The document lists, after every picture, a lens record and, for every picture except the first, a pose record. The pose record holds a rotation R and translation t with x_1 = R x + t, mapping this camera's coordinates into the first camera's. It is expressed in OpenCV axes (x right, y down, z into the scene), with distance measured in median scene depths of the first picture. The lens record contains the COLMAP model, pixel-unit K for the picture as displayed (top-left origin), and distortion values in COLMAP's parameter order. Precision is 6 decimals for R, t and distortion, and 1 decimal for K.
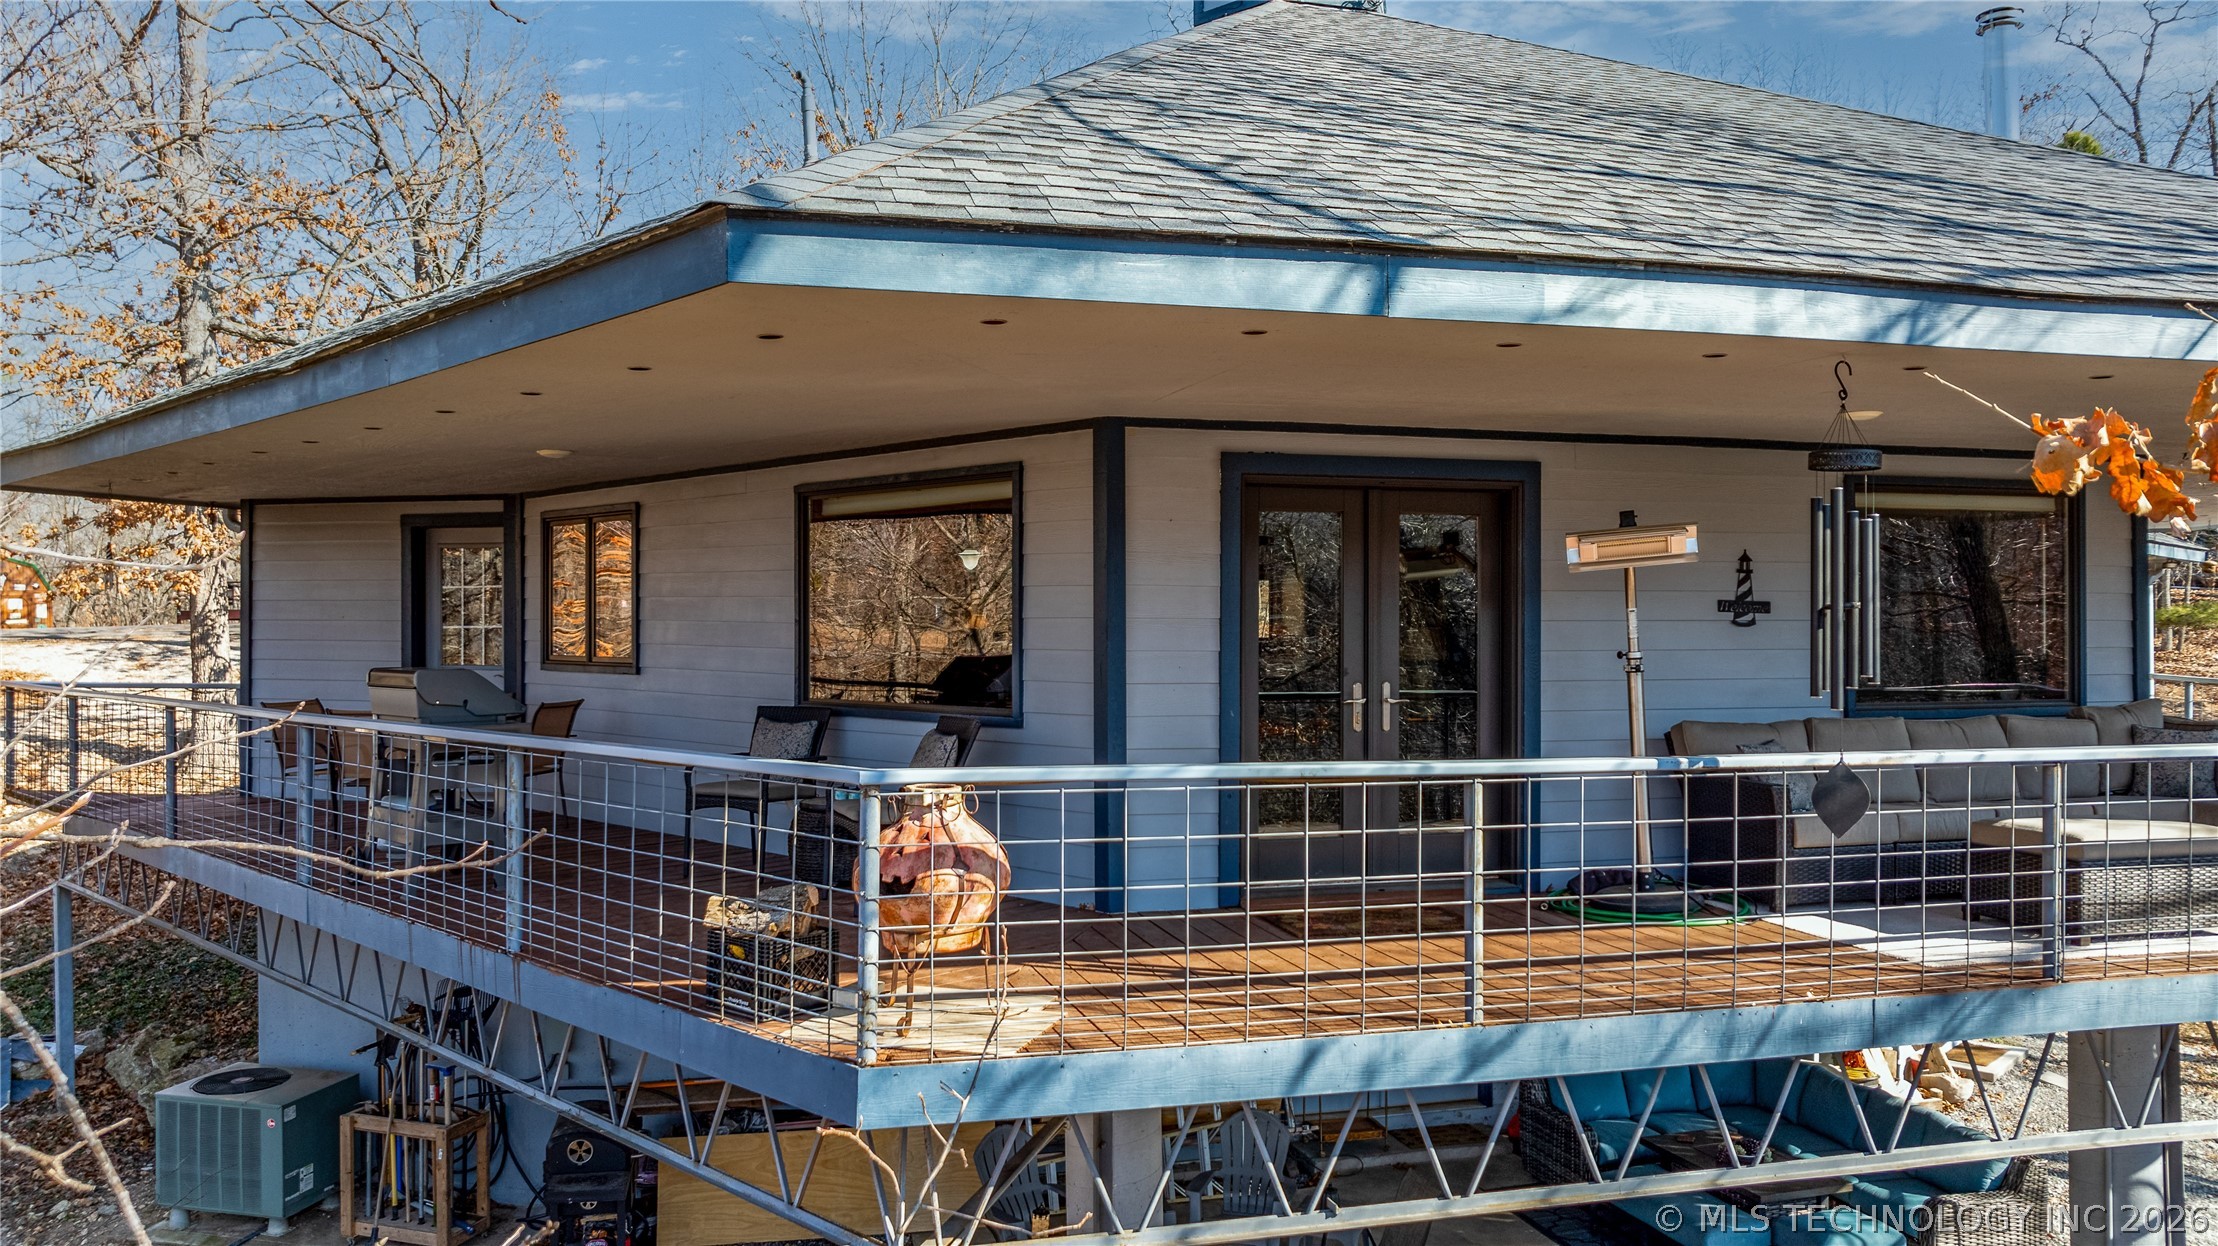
lens RADIAL K [[1591.2, 0, 1095.2], [0, 1591.2, 623.9], [0, 0, 1]] dist [-0.031565, 0.024260]
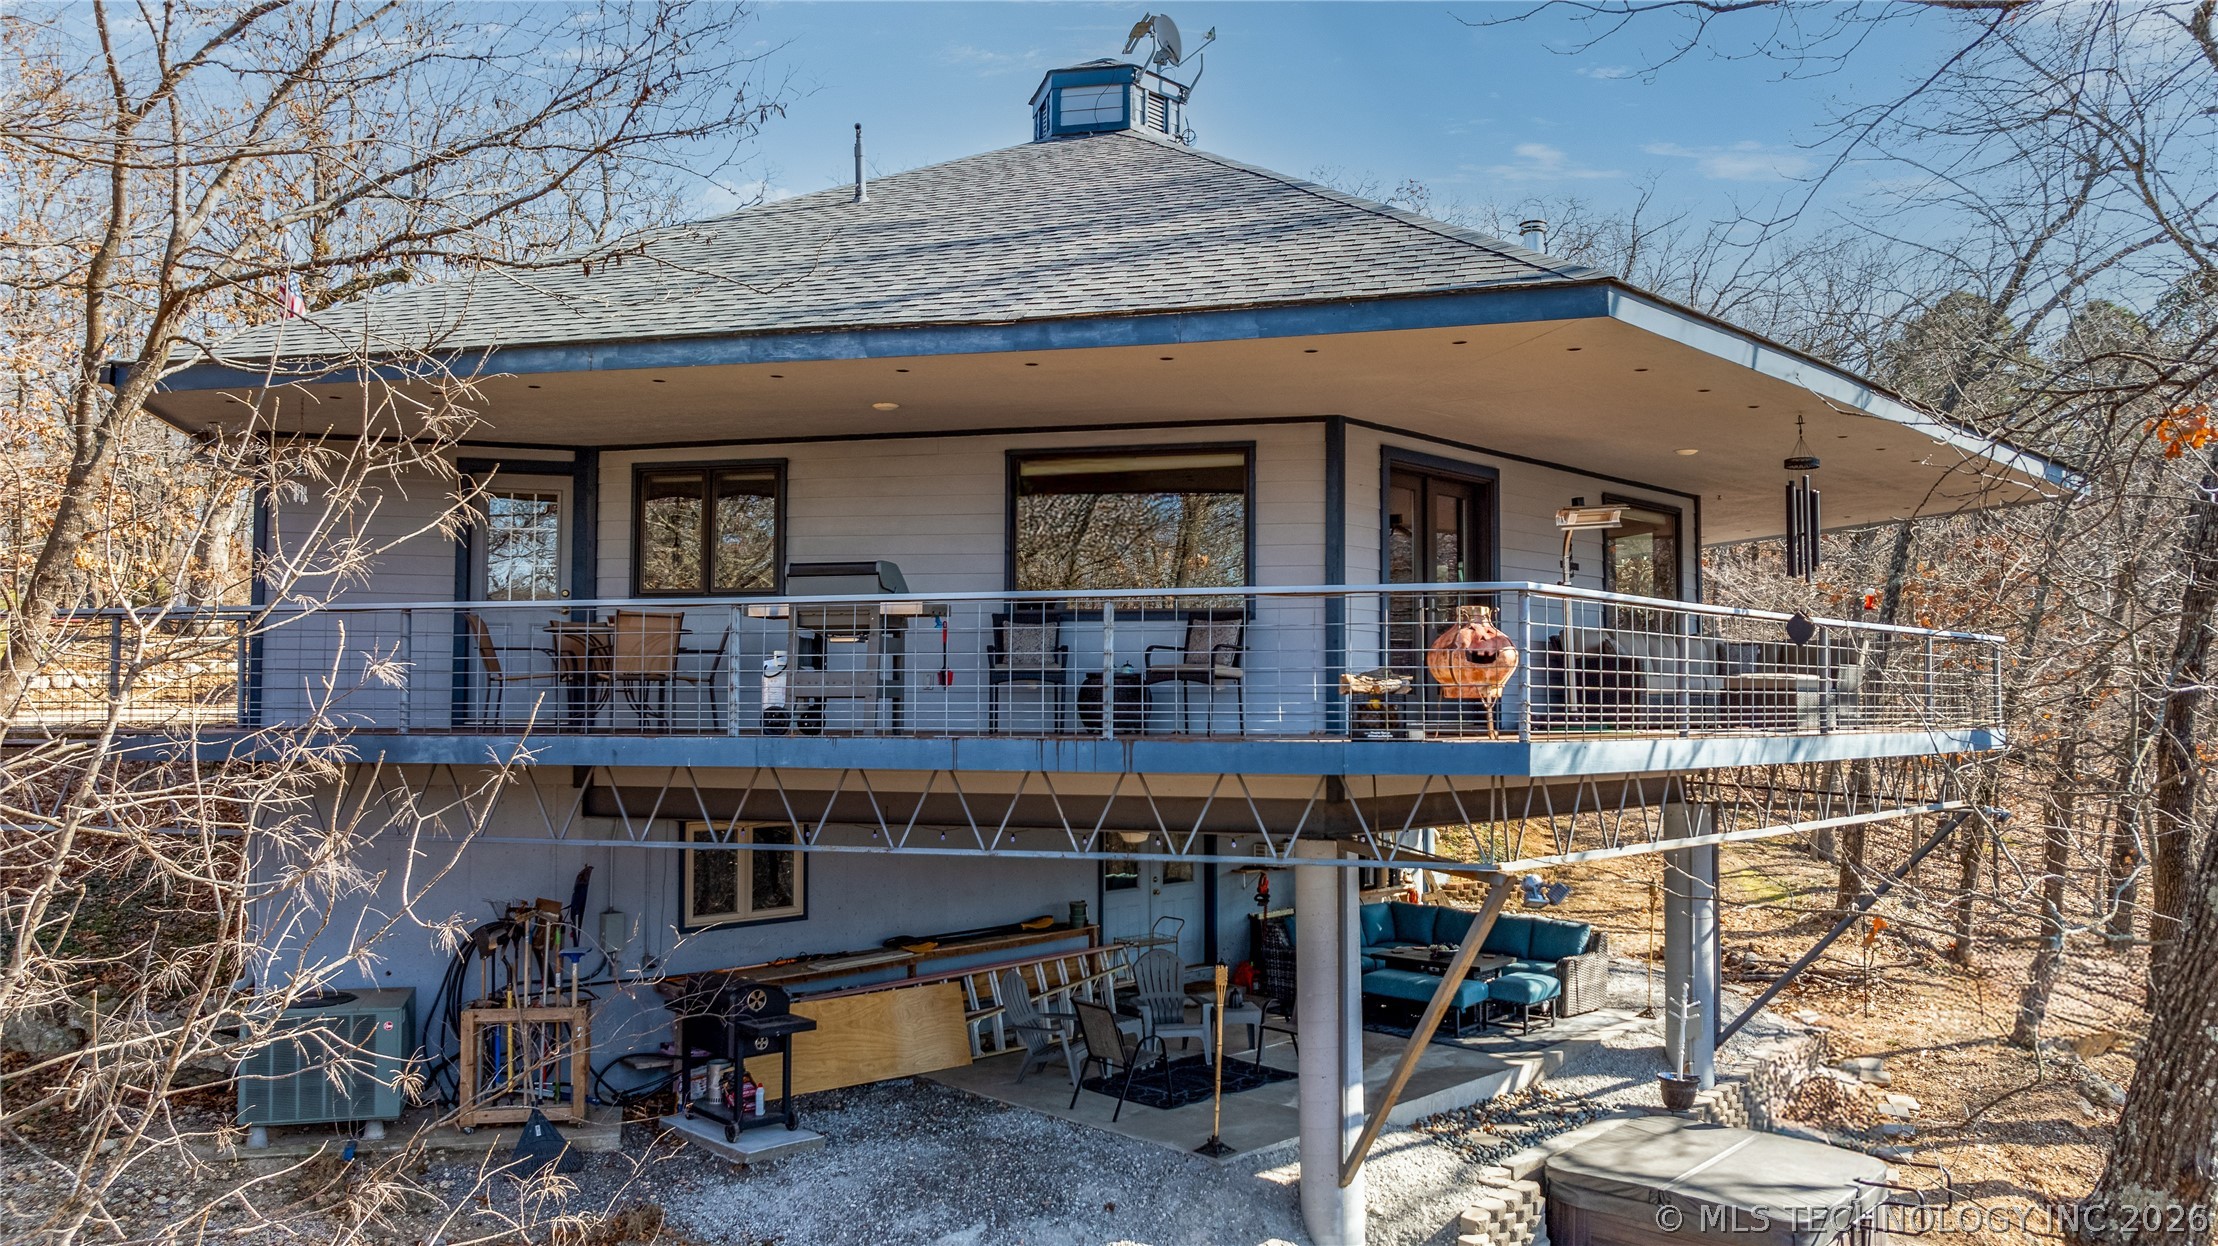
lens RADIAL K [[1591.2, 0, 1097.8], [0, 1591.2, 632.3], [0, 0, 1]] dist [-0.031565, 0.024260]
pose [[0.860660, 0.026289, 0.508500, -0.934732], [-0.004029, 0.998987, -0.044827, 0.146106], [-0.509163, 0.036532, 0.859894, -0.202447]]
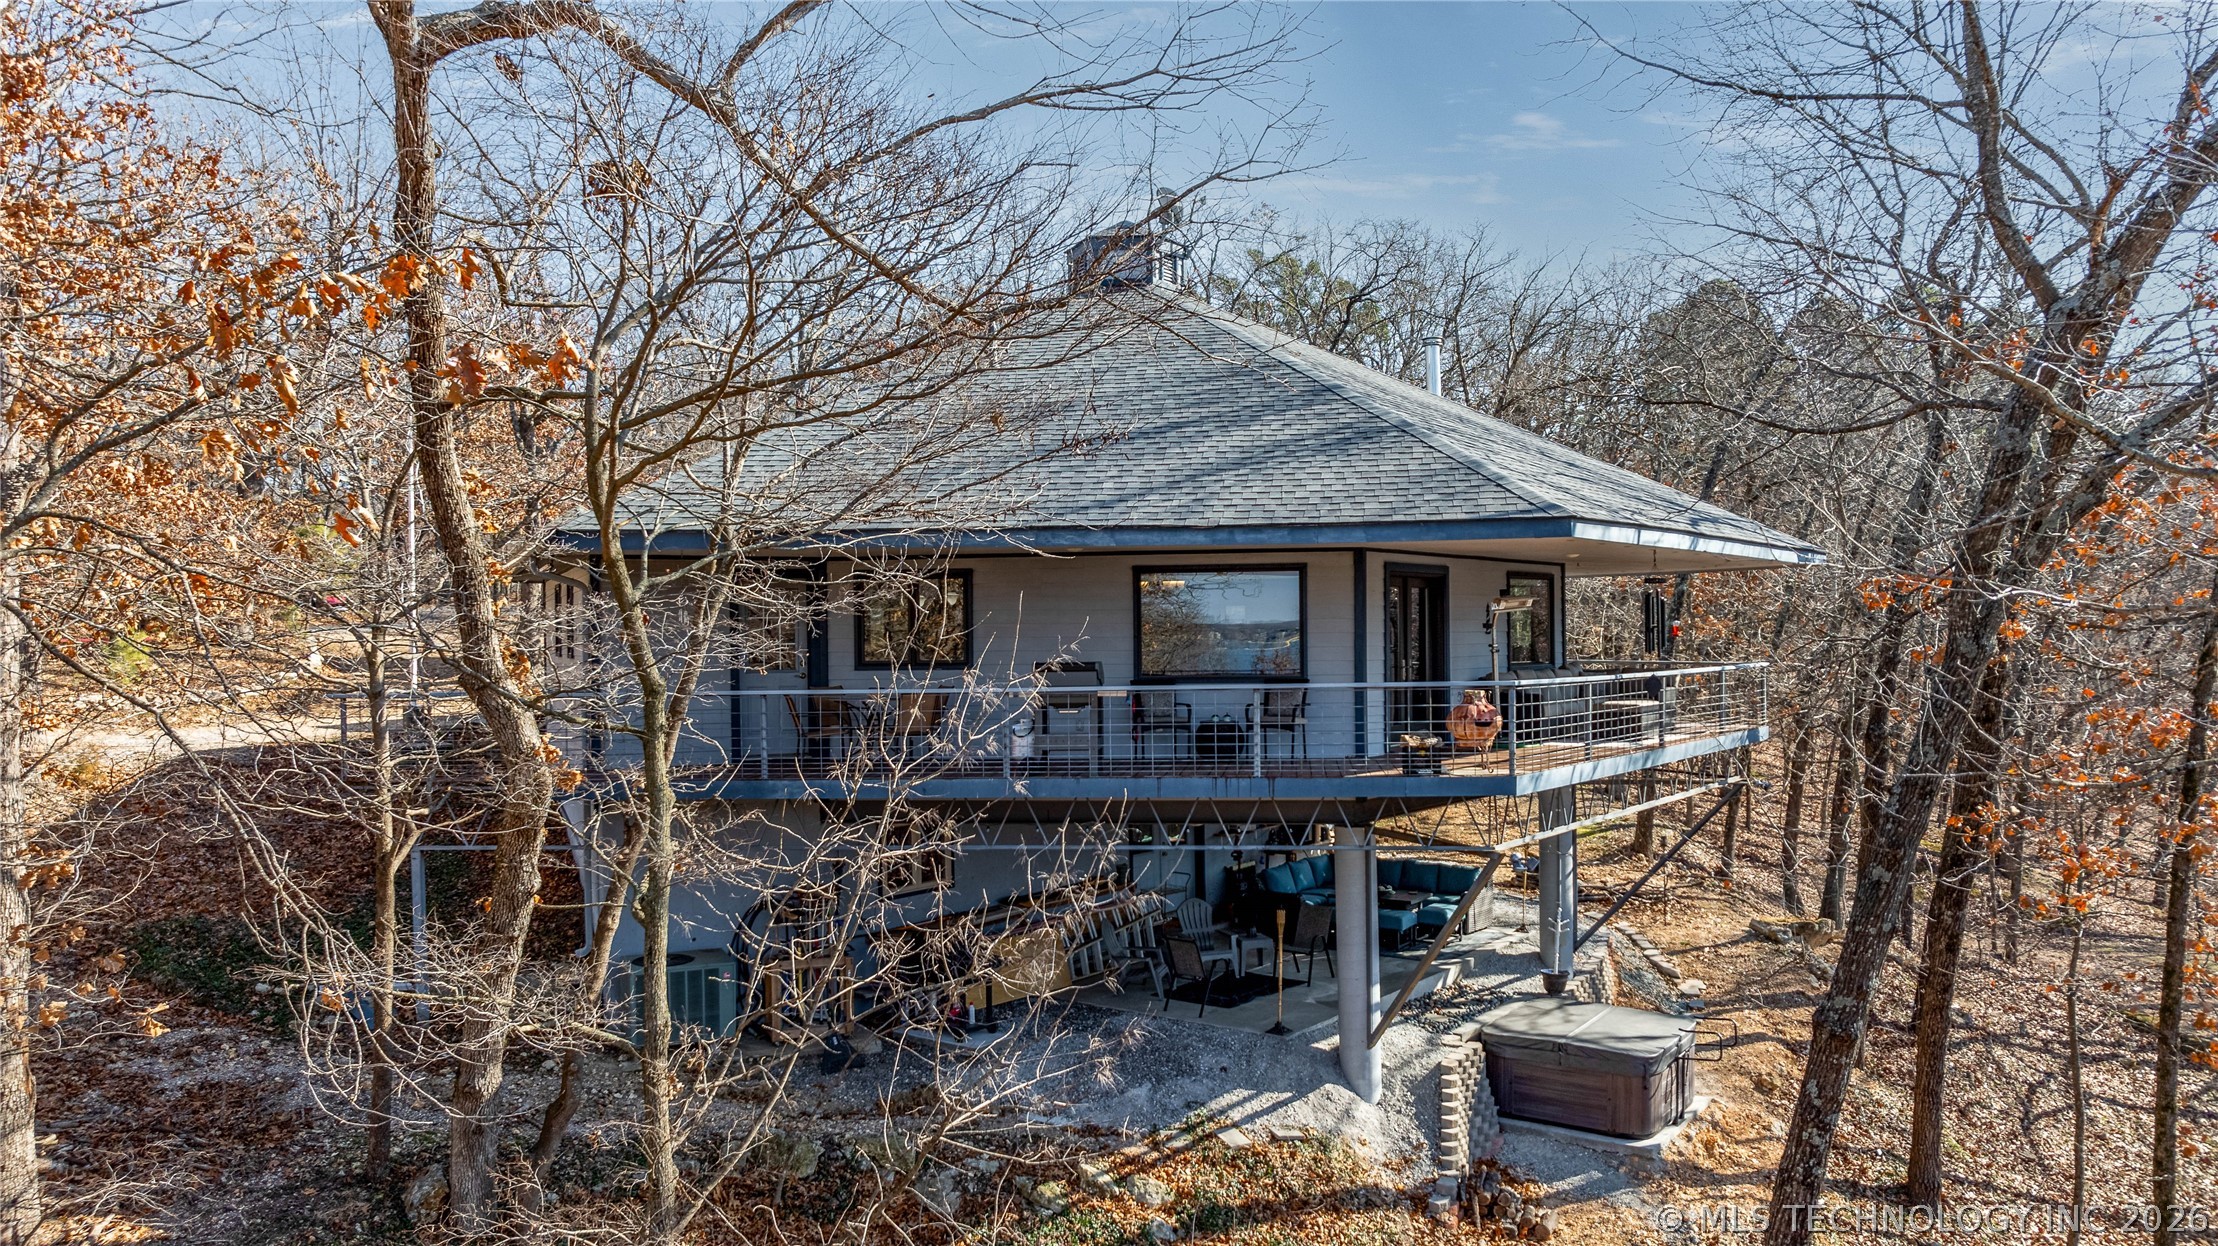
lens RADIAL K [[1591.2, 0, 1096.5], [0, 1591.2, 657.8], [0, 0, 1]] dist [-0.031565, 0.024260]
pose [[0.785492, -0.018180, 0.618605, -1.677934], [0.012375, 0.999830, 0.013671, -0.003227], [-0.618748, -0.003083, 0.785583, -0.578539]]
